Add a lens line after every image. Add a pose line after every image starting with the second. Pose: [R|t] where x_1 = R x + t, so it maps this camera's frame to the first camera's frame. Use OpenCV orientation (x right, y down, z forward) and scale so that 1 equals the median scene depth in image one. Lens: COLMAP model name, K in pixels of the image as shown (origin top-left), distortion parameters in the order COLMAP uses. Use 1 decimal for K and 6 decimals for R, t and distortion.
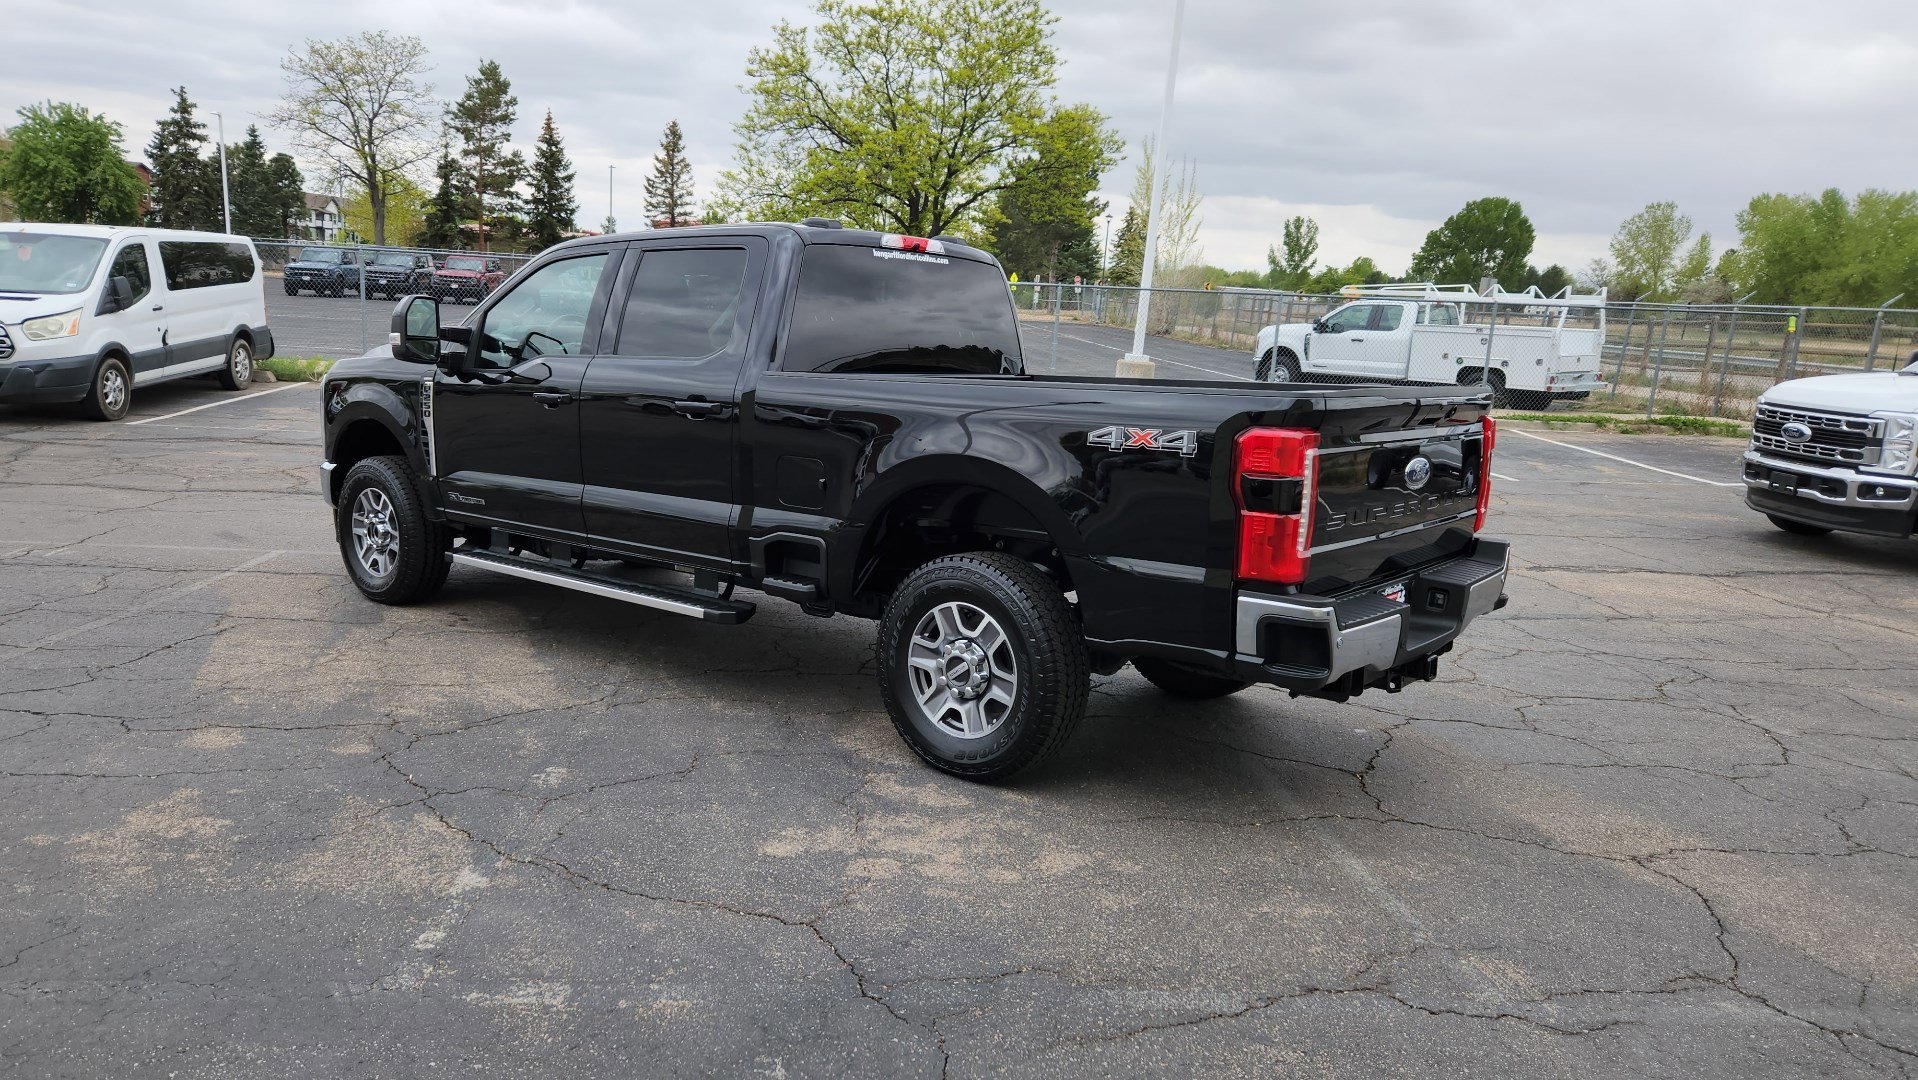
lens RADIAL K [[1282.6, 0, 916.8], [0, 1282.6, 532.1], [0, 0, 1]] dist [0.074917, -0.061610]
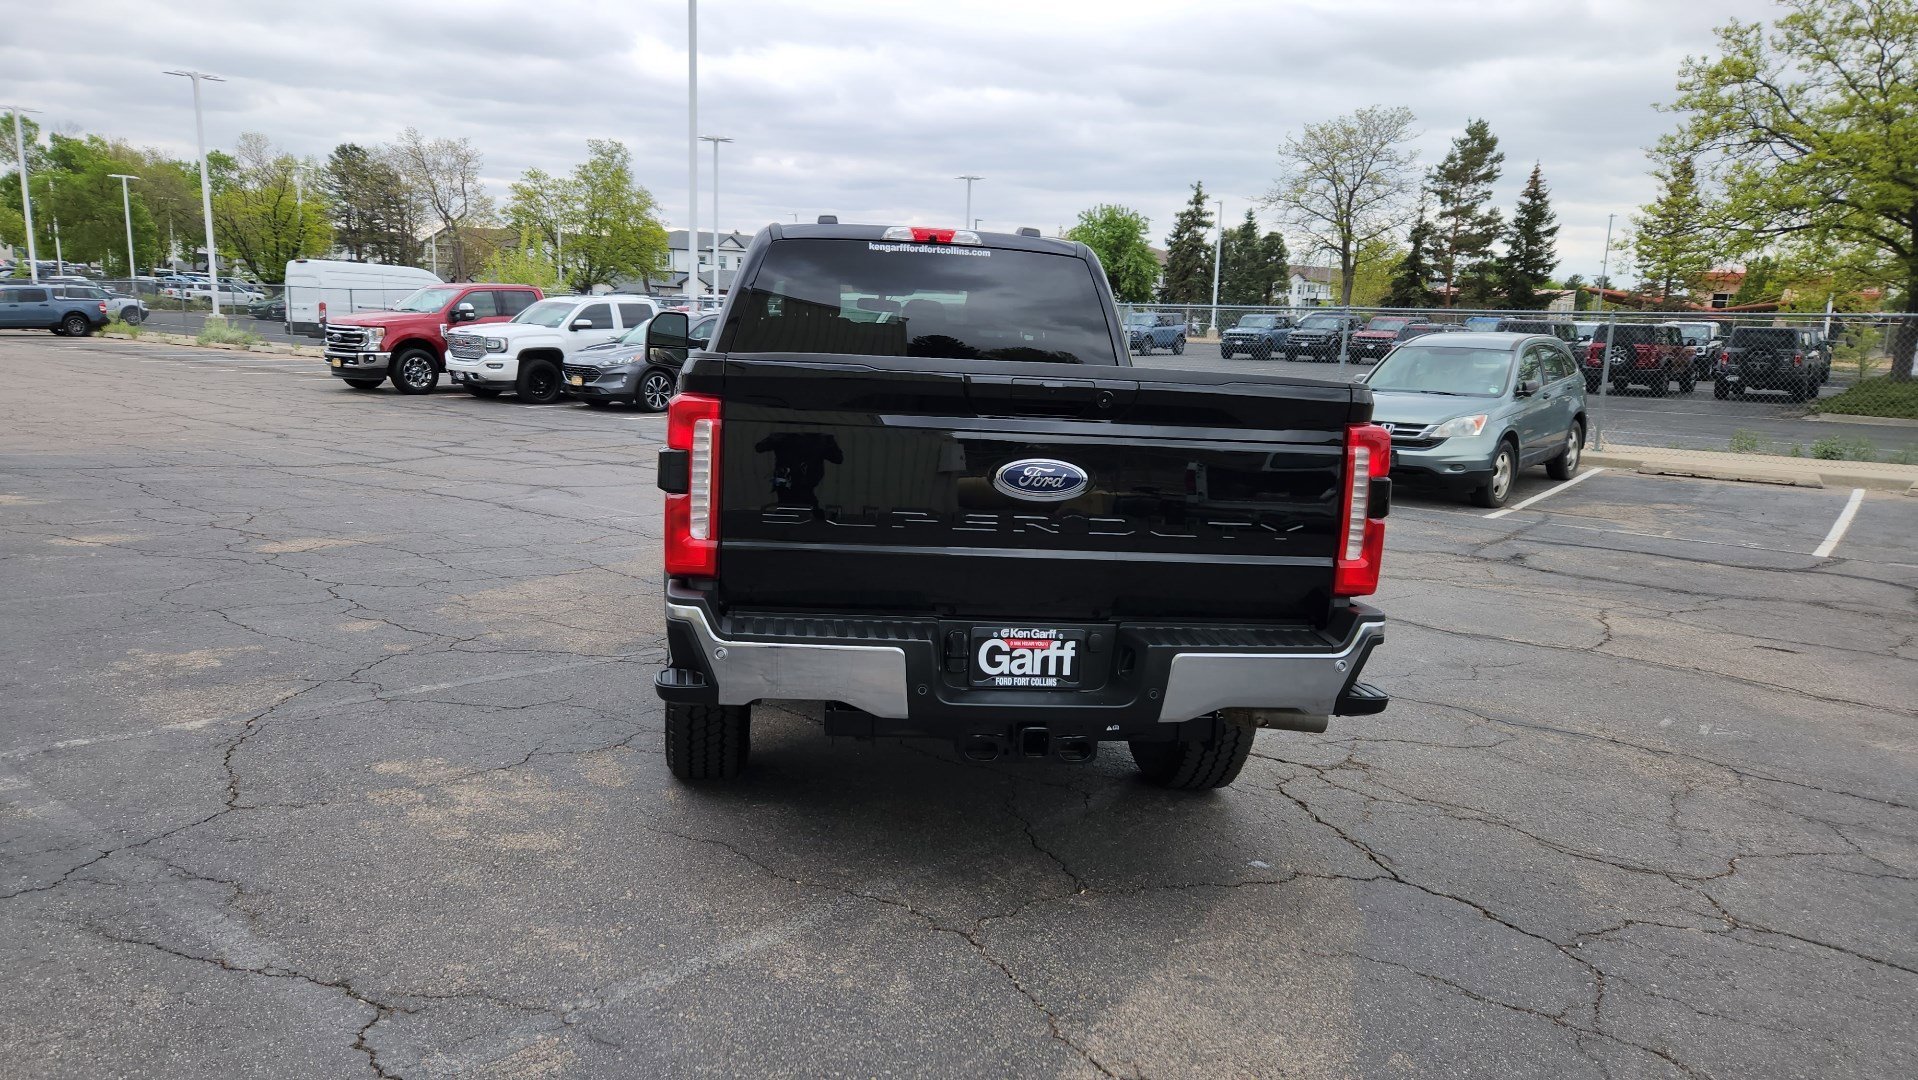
lens RADIAL K [[1282.6, 0, 909.2], [0, 1282.6, 527.1], [0, 0, 1]] dist [0.074917, -0.061610]
pose [[0.728065, 0.084007, -0.680341, 0.143997], [-0.121659, 0.992543, -0.007635, -0.000536], [0.674626, 0.088329, 0.732856, 0.070190]]
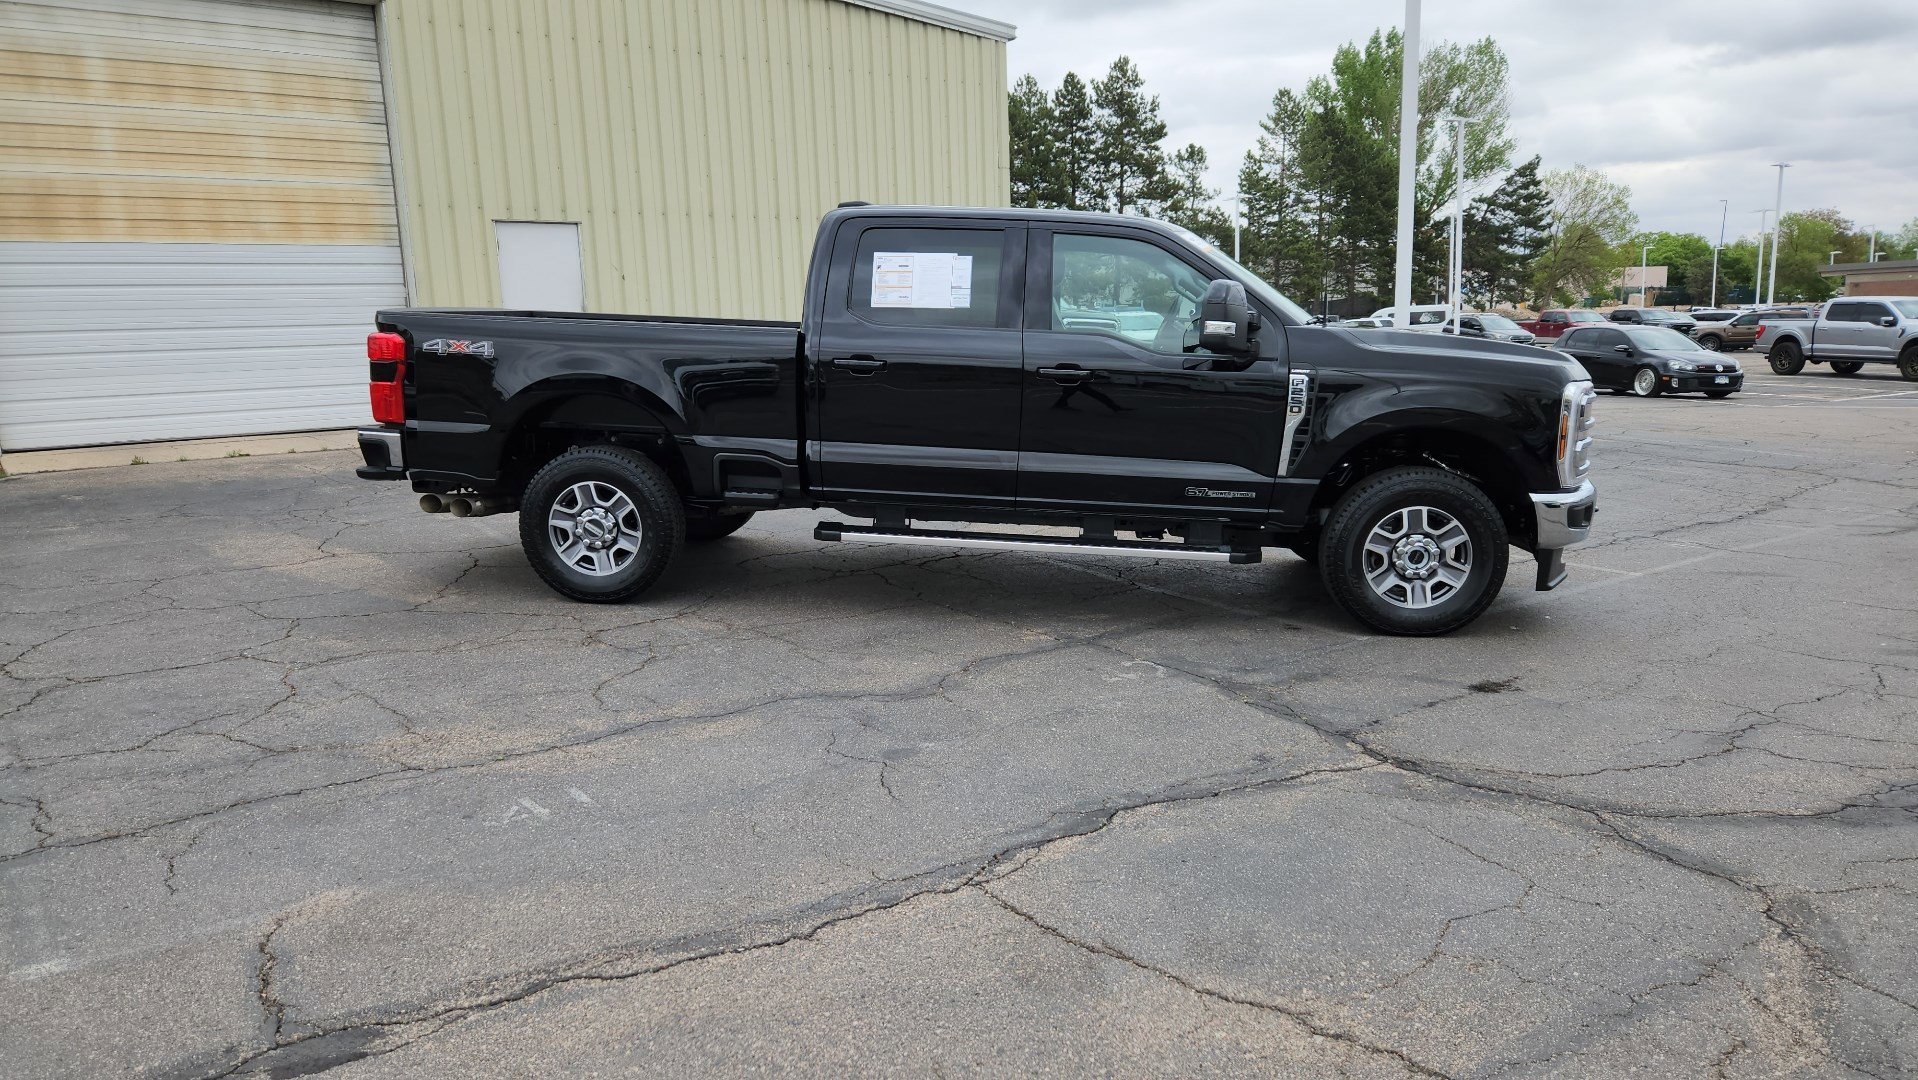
lens RADIAL K [[1279.2, 0, 926.5], [0, 1279.2, 541.3], [0, 0, 1]] dist [0.074036, -0.058953]
pose [[-0.841258, 0.046307, -0.538647, 0.135614], [-0.129323, 0.950164, 0.283662, -0.065192], [0.524938, 0.308292, -0.793345, 0.471914]]
